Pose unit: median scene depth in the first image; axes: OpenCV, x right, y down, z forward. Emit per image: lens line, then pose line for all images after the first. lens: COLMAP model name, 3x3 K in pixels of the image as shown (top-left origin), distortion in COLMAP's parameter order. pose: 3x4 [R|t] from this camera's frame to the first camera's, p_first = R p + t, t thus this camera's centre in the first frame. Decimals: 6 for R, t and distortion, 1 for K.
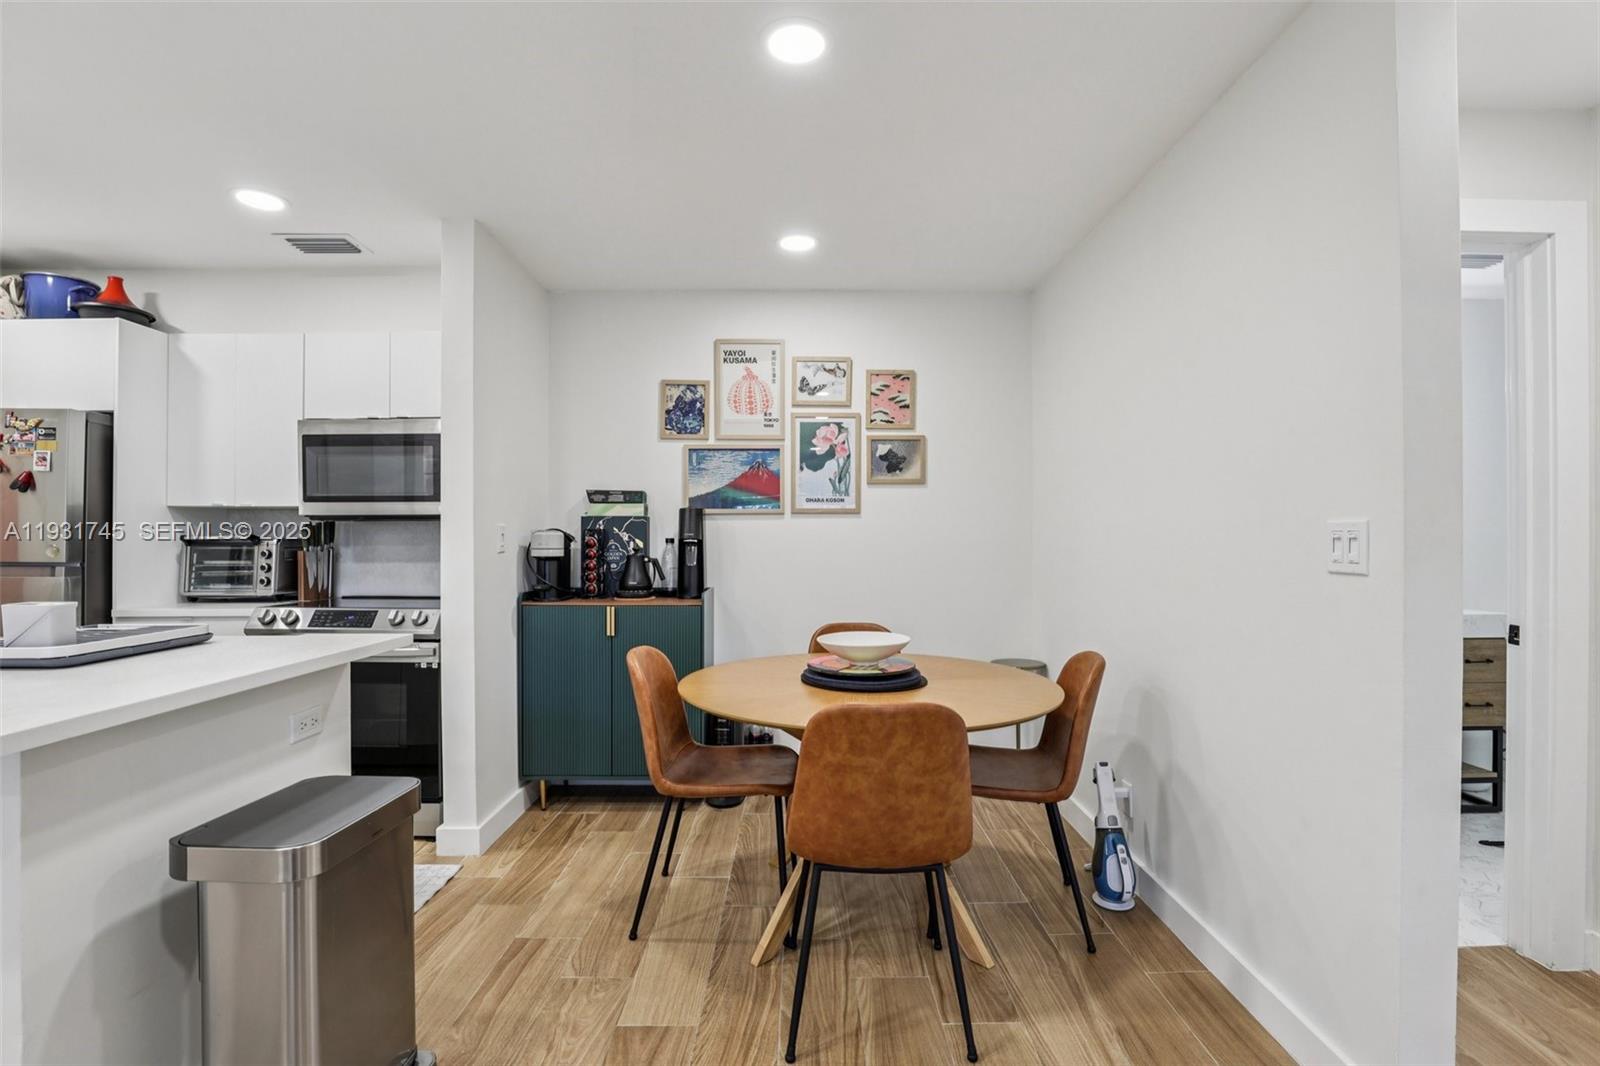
lens RADIAL K [[736.5, 0, 807.3], [0, 736.5, 539.7], [0, 0, 1]] dist [-0.035674, 0.008439]
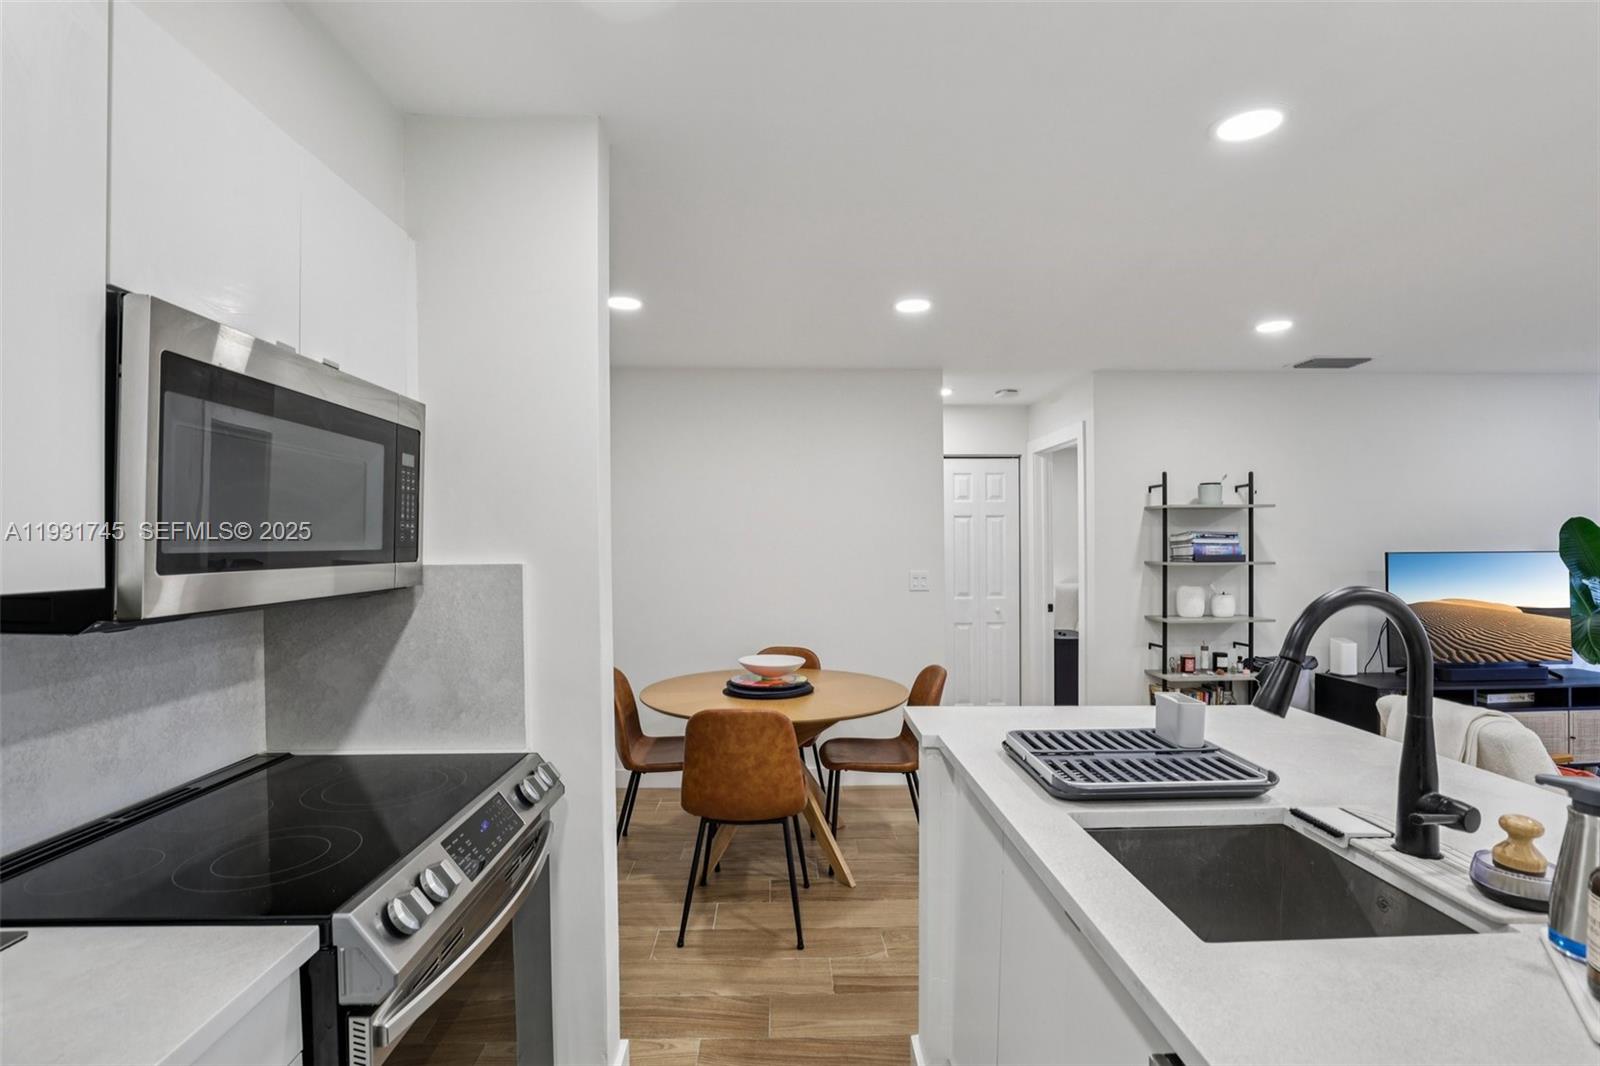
lens RADIAL K [[759.5, 0, 805.1], [0, 759.5, 544.2], [0, 0, 1]] dist [-0.017853, 0.000160]
pose [[-0.031169, 0.000602, 0.999514, -0.912546], [0.005582, 0.999984, -0.000428, -0.055698], [-0.999499, 0.005566, -0.031172, 0.664381]]
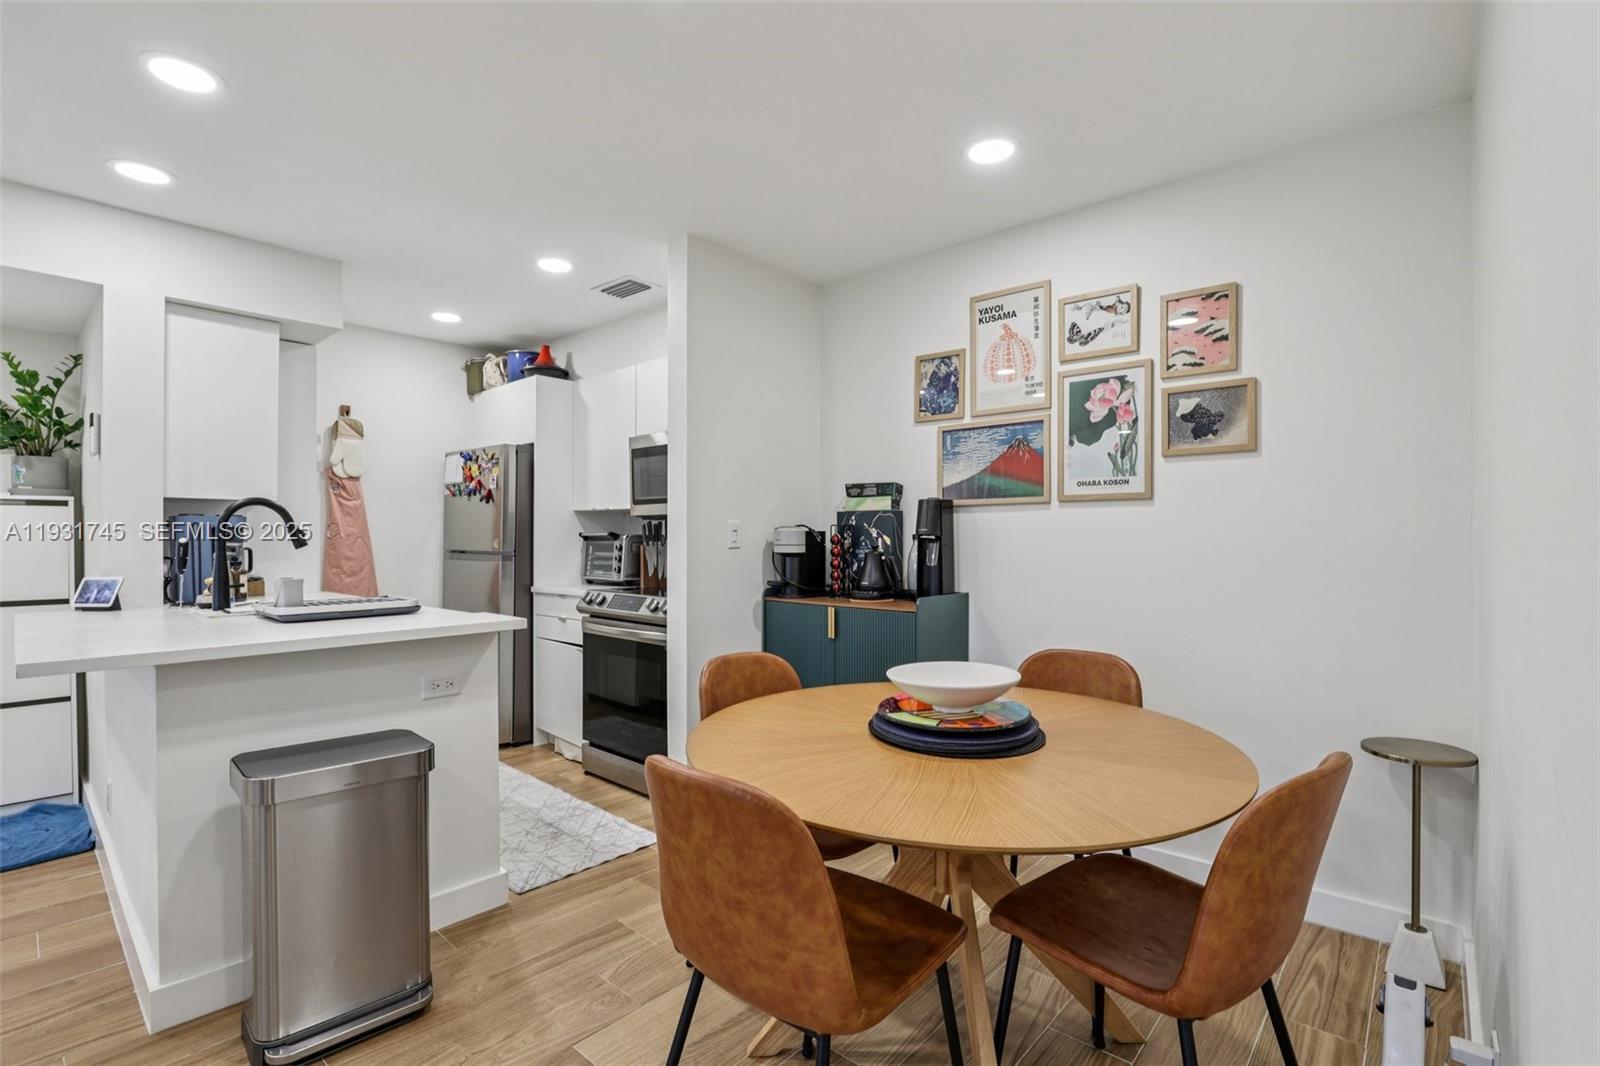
lens RADIAL K [[730.7, 0, 805.7], [0, 730.7, 540.3], [0, 0, 1]] dist [-0.031989, 0.000169]
pose [[0.742765, 0.003593, -0.669542, 0.299628], [-0.001384, 0.999992, 0.003831, 0.002113], [0.669550, -0.001919, 0.742764, 0.258077]]
